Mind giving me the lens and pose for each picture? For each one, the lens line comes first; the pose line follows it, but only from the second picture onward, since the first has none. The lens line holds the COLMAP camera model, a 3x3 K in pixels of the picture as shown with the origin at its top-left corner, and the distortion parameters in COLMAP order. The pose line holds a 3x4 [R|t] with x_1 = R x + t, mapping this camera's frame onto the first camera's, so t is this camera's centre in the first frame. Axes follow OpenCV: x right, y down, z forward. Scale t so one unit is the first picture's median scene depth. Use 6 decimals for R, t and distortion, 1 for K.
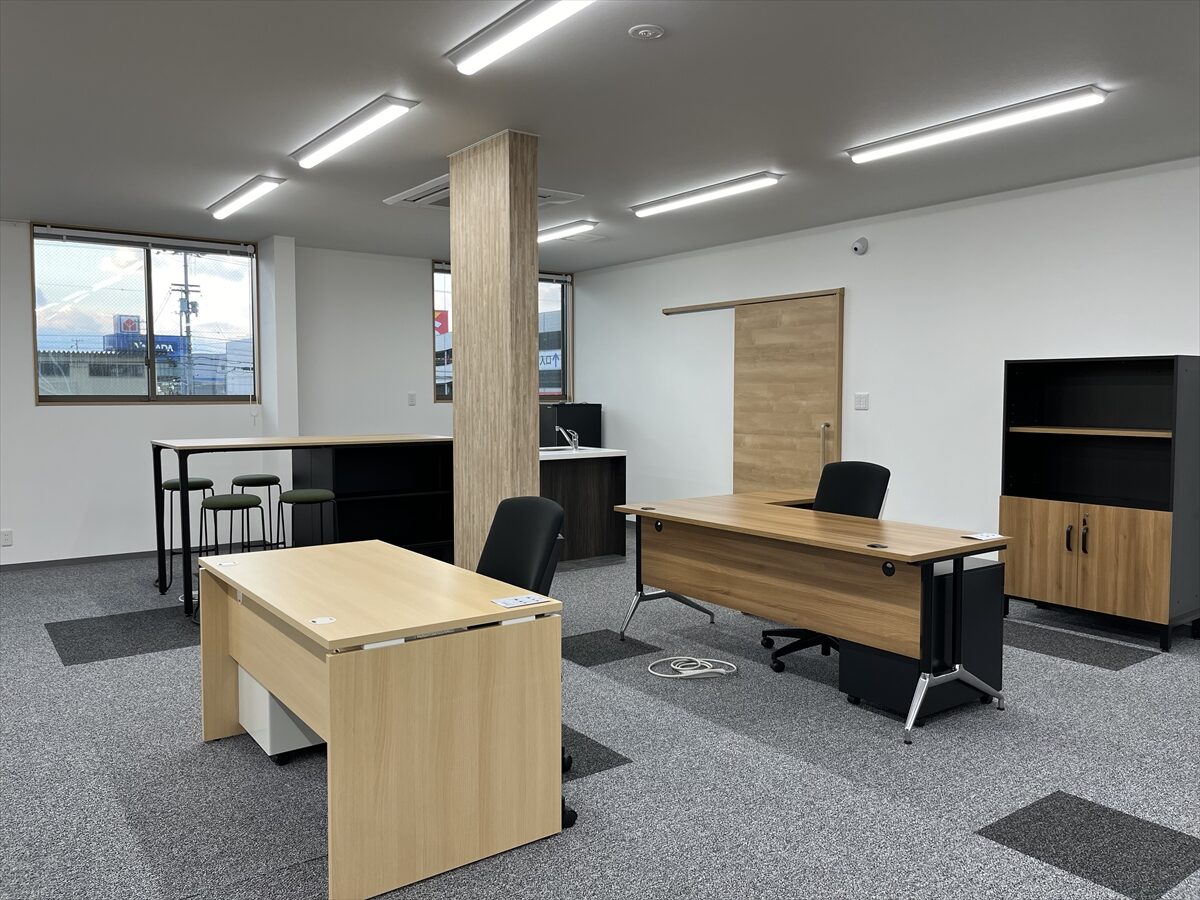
lens RADIAL K [[907.4, 0, 600.0], [0, 907.4, 450.0], [0, 0, 1]] dist [0.075621, -0.095909]
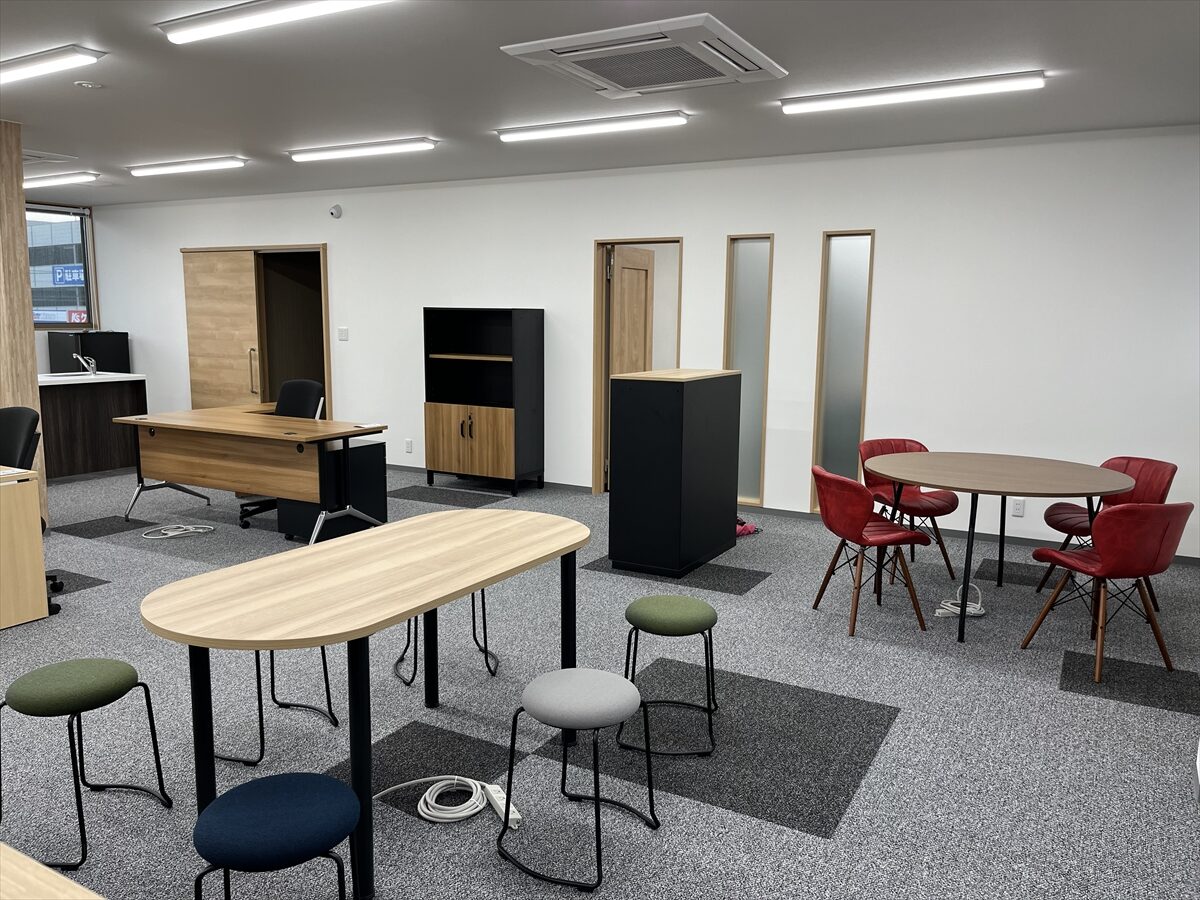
lens RADIAL K [[907.4, 0, 600.0], [0, 907.4, 450.0], [0, 0, 1]] dist [0.075621, -0.095909]
pose [[0.909805, -0.050824, 0.411913, 0.101576], [0.015733, 0.995984, 0.088139, 0.003205], [-0.414739, -0.073708, 0.906950, -0.450593]]
